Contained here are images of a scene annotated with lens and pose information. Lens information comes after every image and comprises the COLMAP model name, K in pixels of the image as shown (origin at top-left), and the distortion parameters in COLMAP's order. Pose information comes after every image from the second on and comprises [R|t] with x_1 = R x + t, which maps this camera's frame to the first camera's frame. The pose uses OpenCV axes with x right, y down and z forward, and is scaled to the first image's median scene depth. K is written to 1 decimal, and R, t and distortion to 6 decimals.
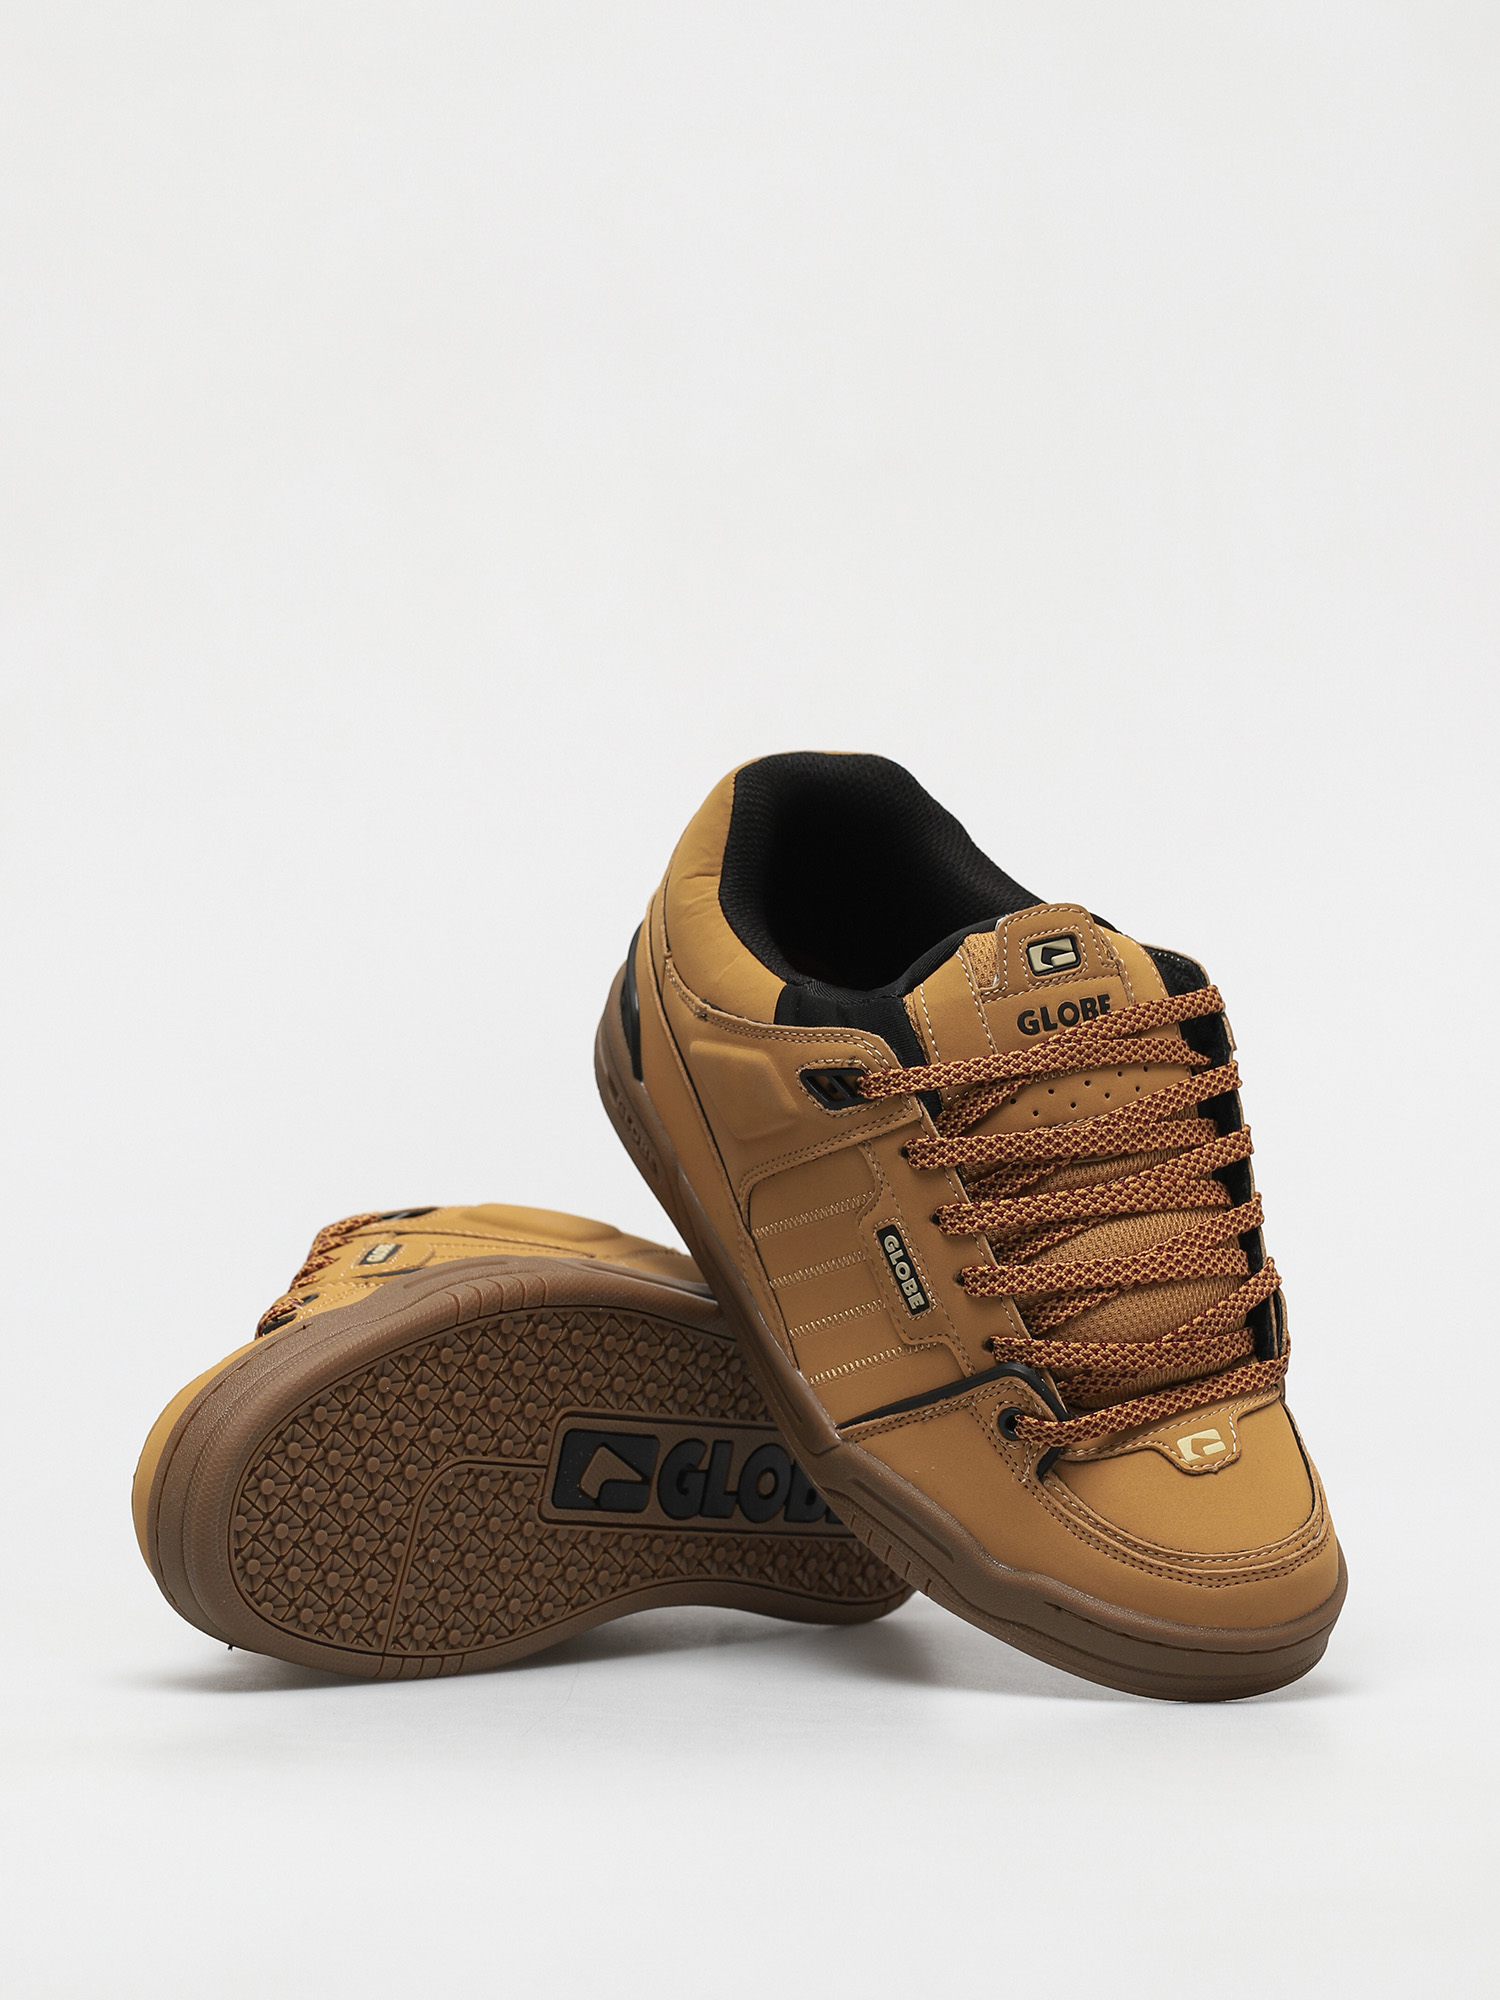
lens RADIAL K [[5690.8, 0, 750.0], [0, 5690.8, 1000.0], [0, 0, 1]] dist [0.004817, 0.230565]
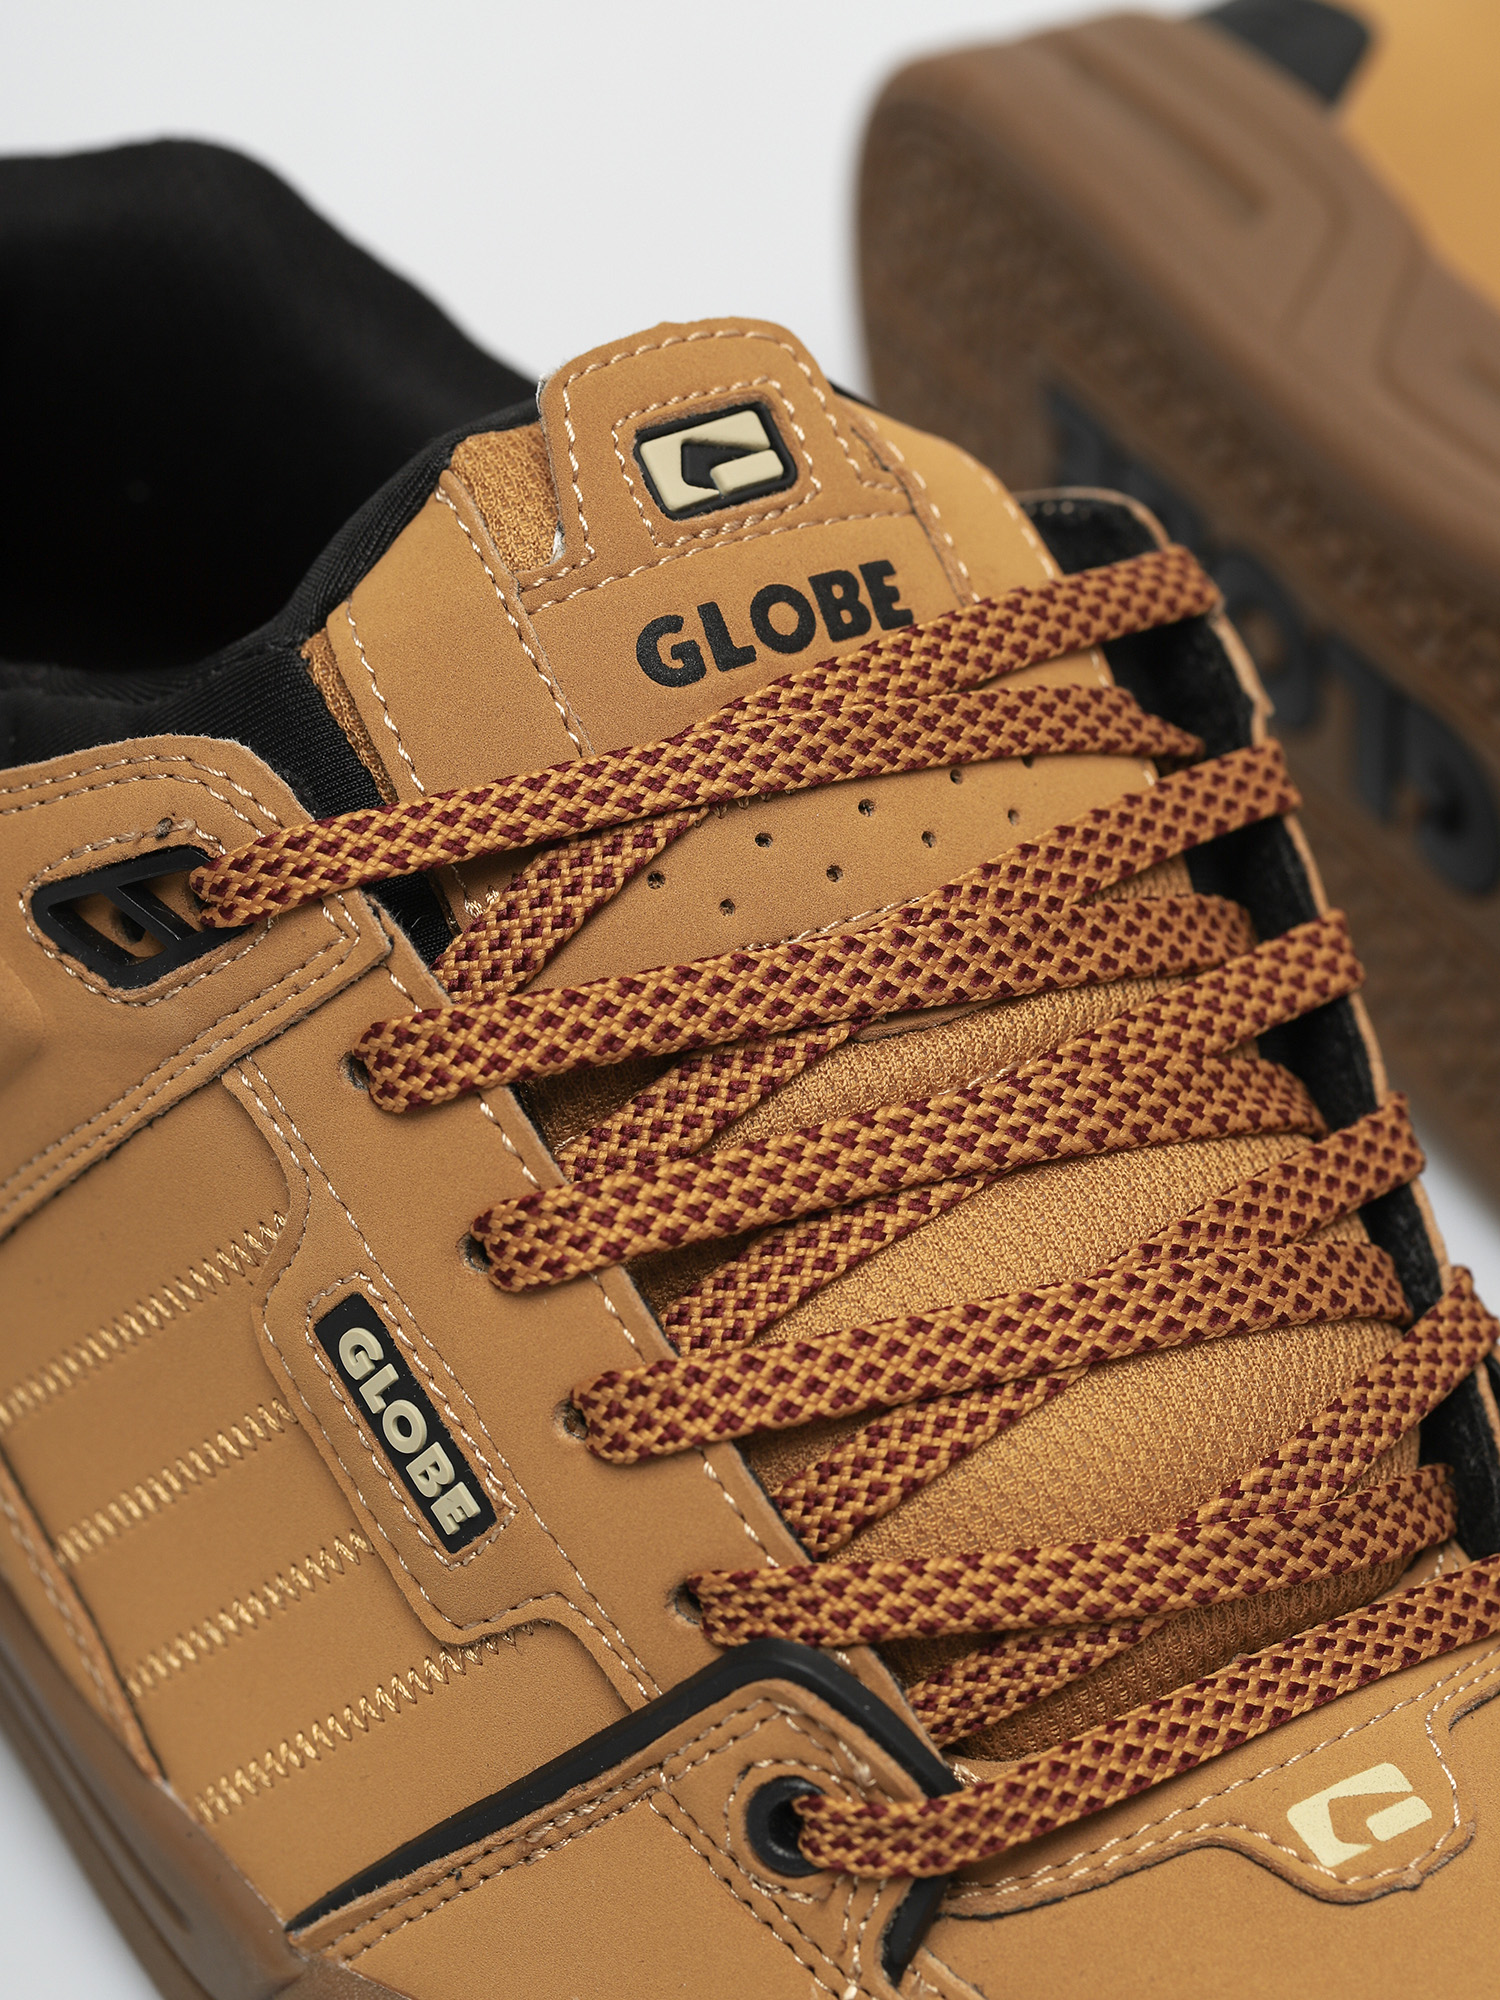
lens RADIAL K [[6536.9, 0, 750.0], [0, 6536.9, 1000.0], [0, 0, 1]] dist [0.105255, 0.586988]
pose [[0.989095, -0.139269, 0.047904, 0.032018], [0.143250, 0.985281, -0.093282, 0.061708], [-0.034207, 0.099127, 0.994487, 0.612023]]
